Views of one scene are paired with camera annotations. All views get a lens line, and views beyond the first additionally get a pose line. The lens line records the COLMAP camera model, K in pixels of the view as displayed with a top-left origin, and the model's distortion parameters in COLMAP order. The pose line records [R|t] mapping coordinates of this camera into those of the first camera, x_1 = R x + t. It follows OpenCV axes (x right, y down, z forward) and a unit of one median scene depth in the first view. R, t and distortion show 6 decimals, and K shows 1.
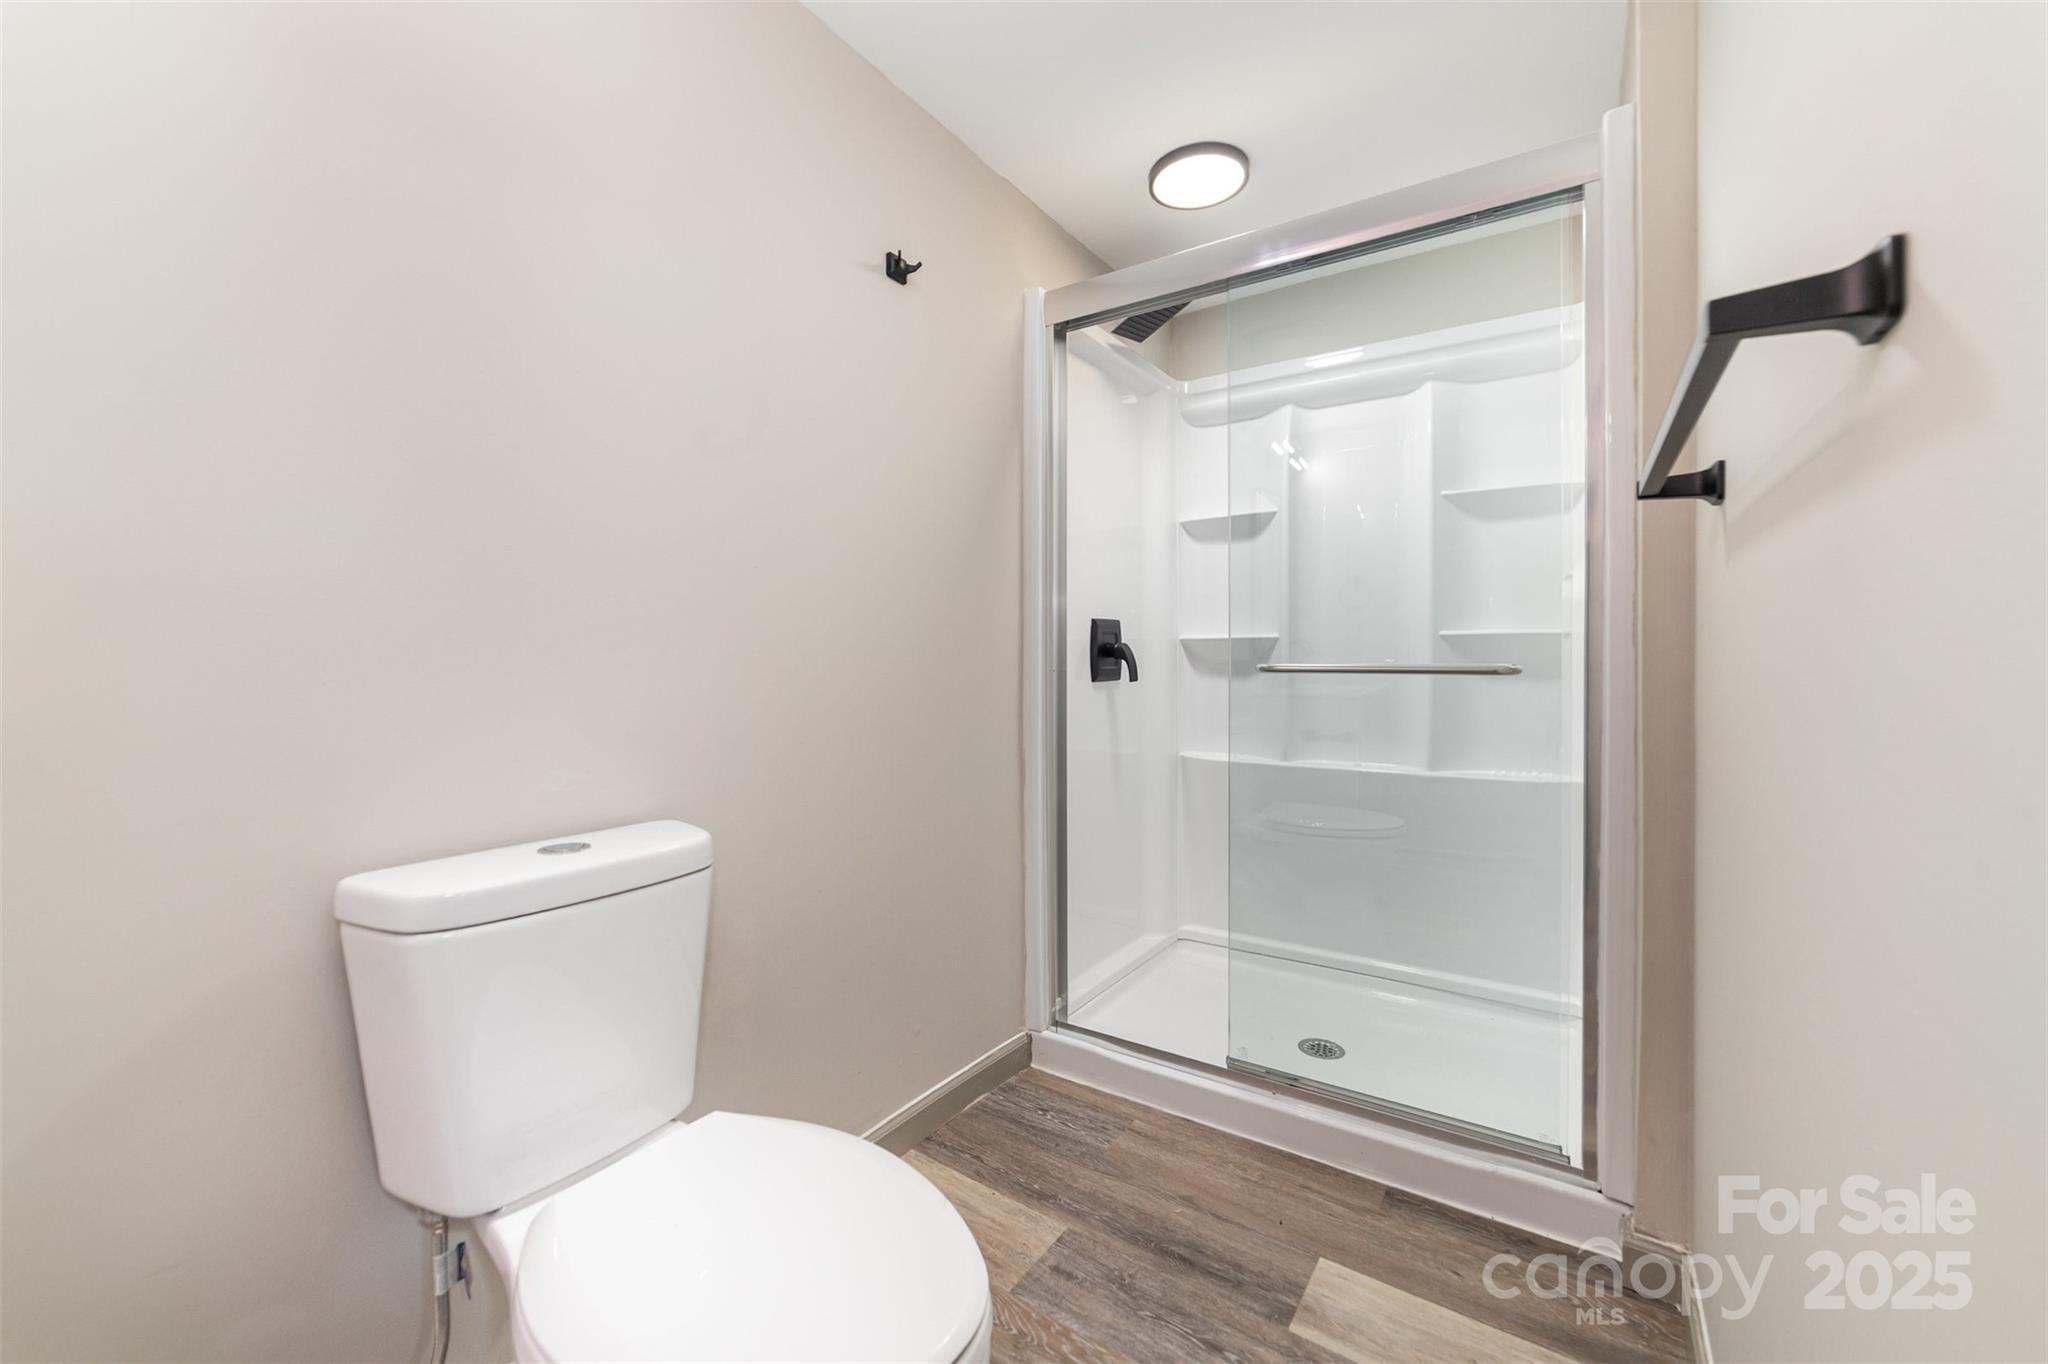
lens RADIAL K [[796.9, 0, 1024.9], [0, 796.9, 673.9], [0, 0, 1]] dist [-0.021458, 0.008471]
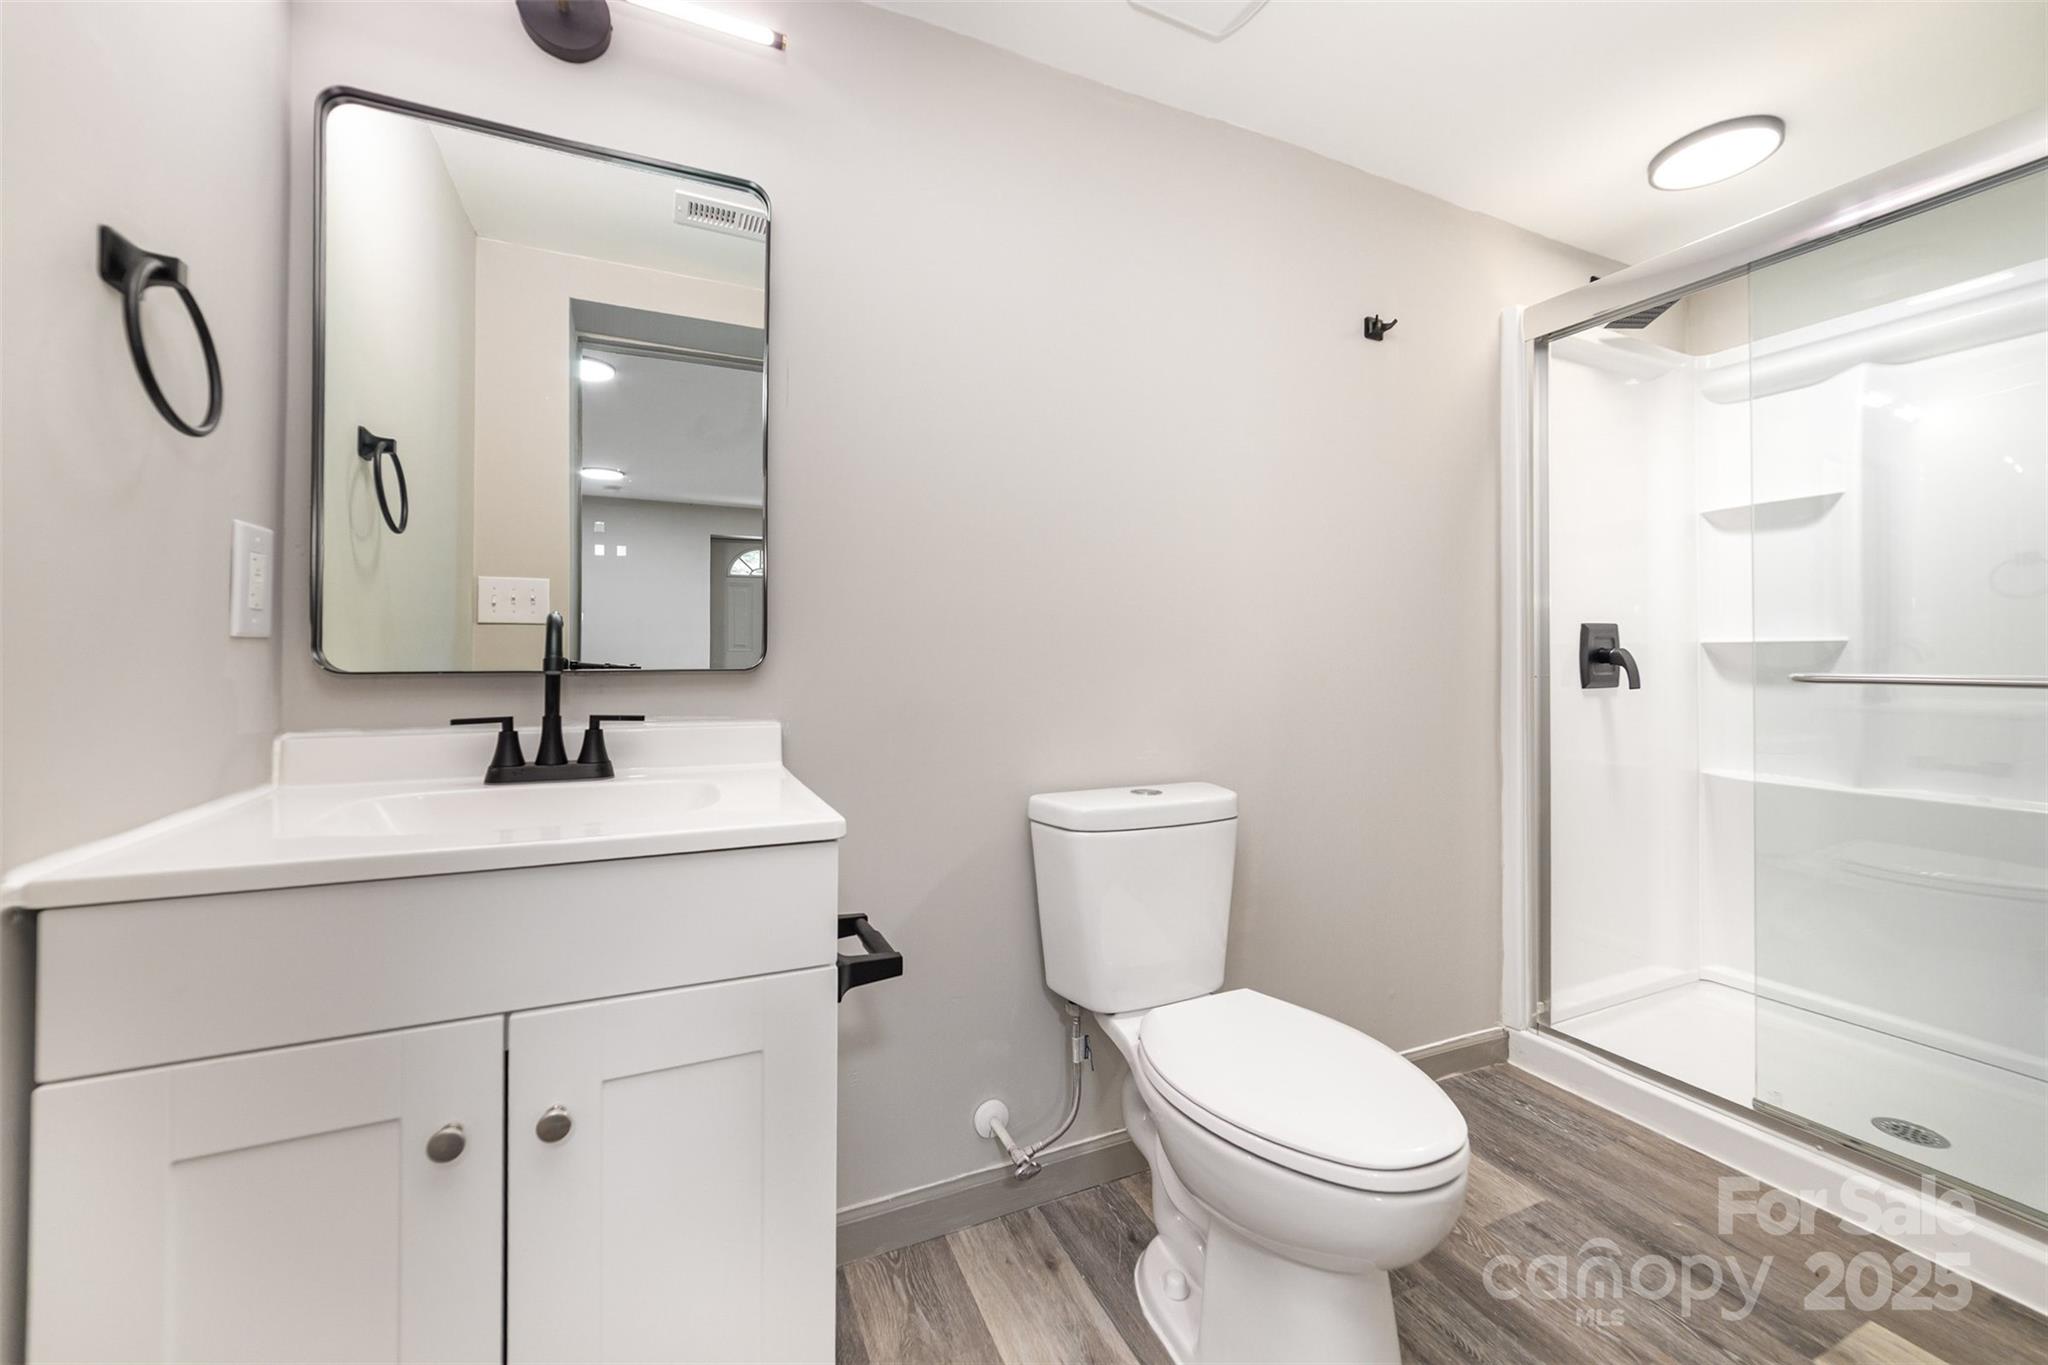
lens RADIAL K [[803.8, 0, 1026.8], [0, 803.8, 650.0], [0, 0, 1]] dist [-0.020508, 0.005746]
pose [[0.858095, -0.000886, -0.513491, 0.002639], [-0.014092, 0.999581, -0.025274, -0.003407], [0.513298, 0.028924, 0.857723, -0.241820]]
